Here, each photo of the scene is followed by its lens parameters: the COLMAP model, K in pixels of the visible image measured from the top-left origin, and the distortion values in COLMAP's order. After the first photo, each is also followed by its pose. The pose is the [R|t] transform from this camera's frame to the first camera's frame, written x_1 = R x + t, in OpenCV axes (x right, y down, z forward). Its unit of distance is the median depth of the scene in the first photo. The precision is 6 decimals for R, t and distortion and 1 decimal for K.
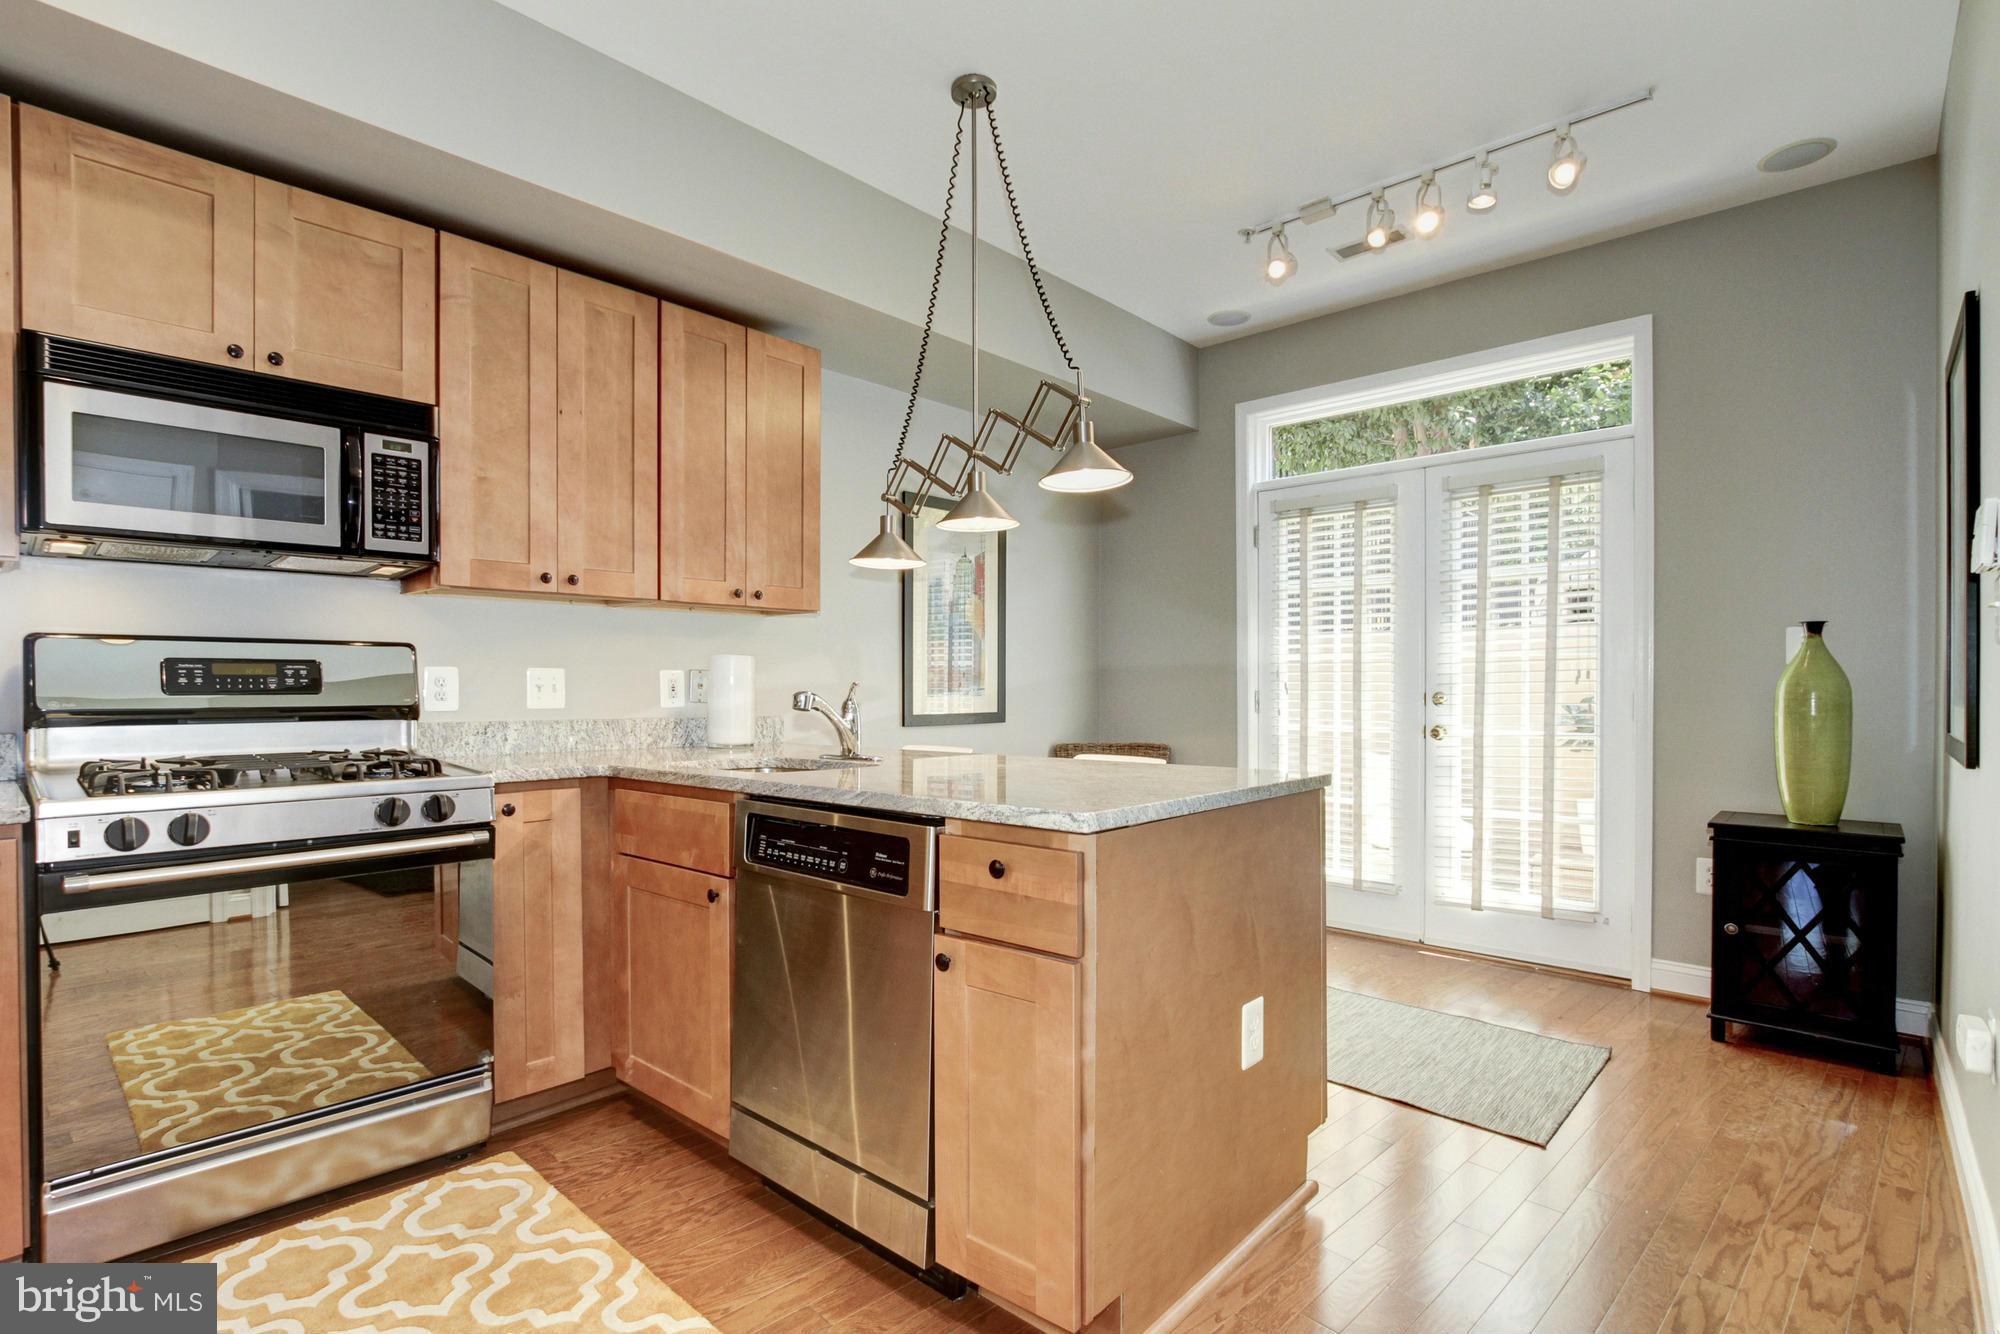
lens RADIAL K [[948.1, 0, 978.1], [0, 948.1, 696.1], [0, 0, 1]] dist [-0.010753, 0.000706]
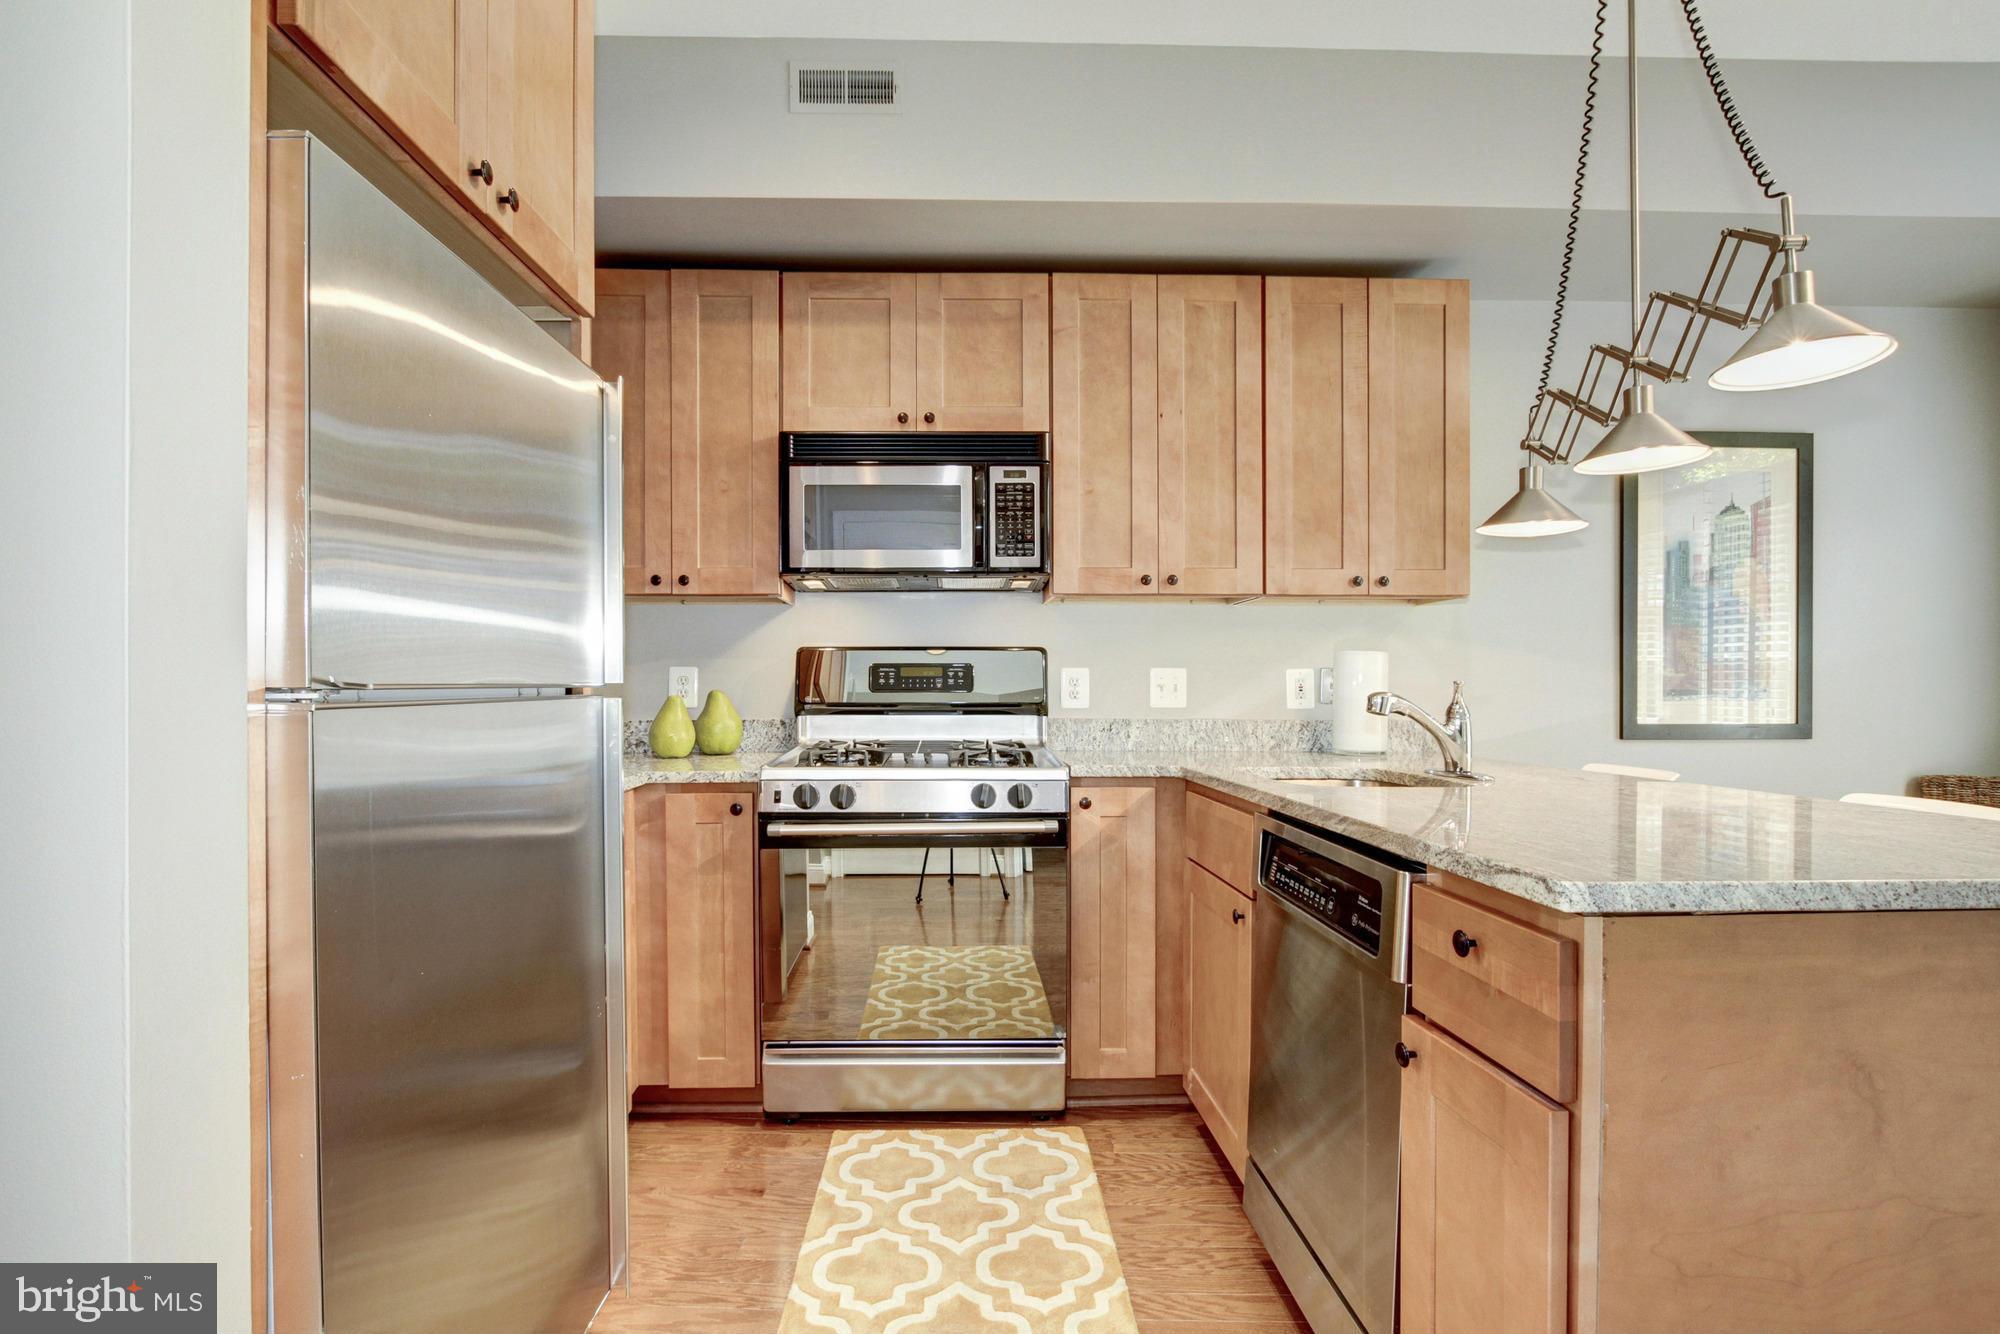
lens RADIAL K [[966.3, 0, 992.8], [0, 966.3, 691.7], [0, 0, 1]] dist [-0.012894, 0.001200]
pose [[0.707752, 0.004437, -0.706447, 0.180504], [-0.008188, 0.999965, -0.001922, -0.000858], [0.706413, 0.007144, 0.707764, 0.156267]]
